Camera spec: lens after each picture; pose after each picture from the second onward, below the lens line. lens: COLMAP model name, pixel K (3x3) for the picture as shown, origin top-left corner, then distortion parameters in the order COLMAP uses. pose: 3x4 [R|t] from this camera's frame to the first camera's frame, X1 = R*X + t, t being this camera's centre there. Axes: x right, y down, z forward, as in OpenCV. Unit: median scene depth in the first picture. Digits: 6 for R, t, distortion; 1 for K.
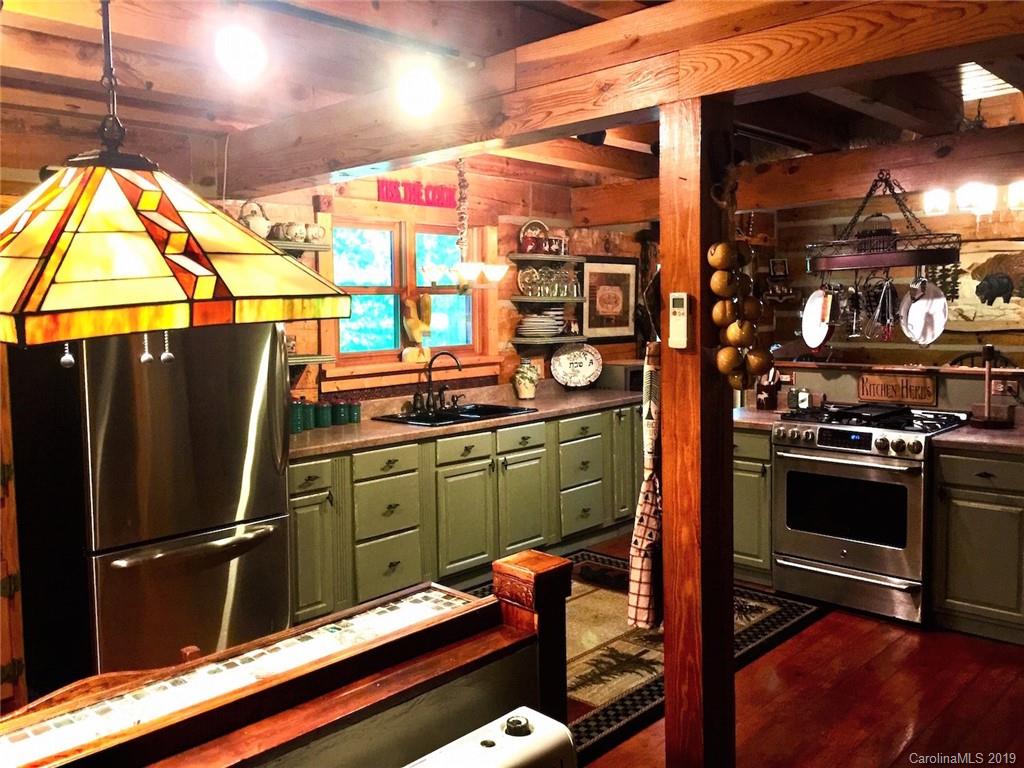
lens RADIAL K [[876.8, 0, 499.9], [0, 876.8, 364.1], [0, 0, 1]] dist [0.077249, -0.099934]
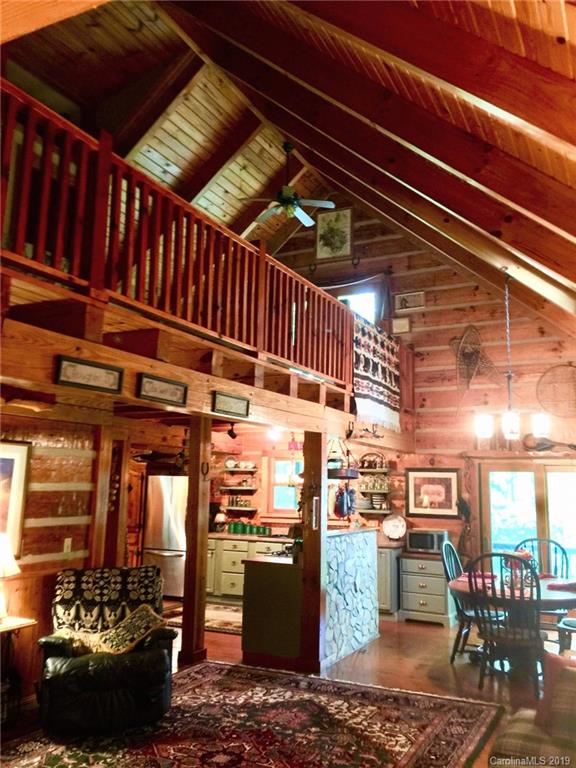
lens RADIAL K [[657.6, 0, 299.5], [0, 657.6, 381.9], [0, 0, 1]] dist [0.077249, -0.099934]
pose [[0.298261, -0.128696, -0.945768, 1.527179], [-0.086295, 0.983174, -0.161001, -0.063447], [0.950575, 0.129636, 0.282137, 0.395321]]
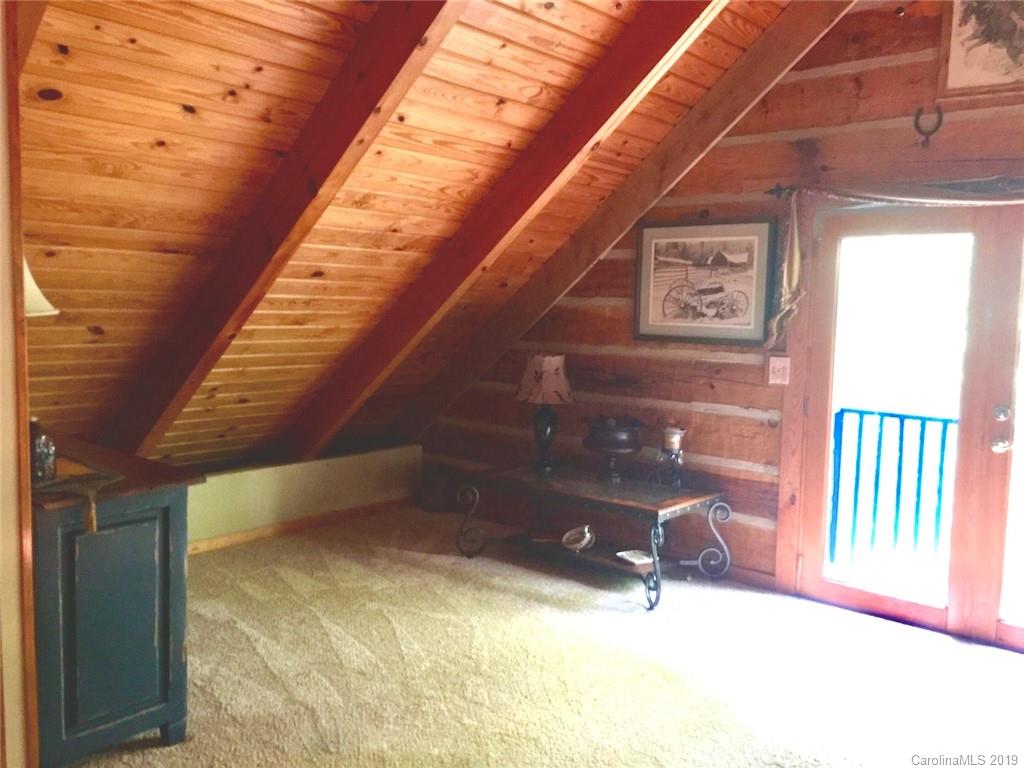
lens RADIAL K [[876.8, 0, 501.5], [0, 876.8, 380.2], [0, 0, 1]] dist [0.077249, -0.099934]
pose [[0.050417, 0.108598, -0.992806, 0.611370], [-0.092661, 0.990291, 0.103618, -0.488276], [0.994420, 0.086771, 0.059991, 0.529879]]
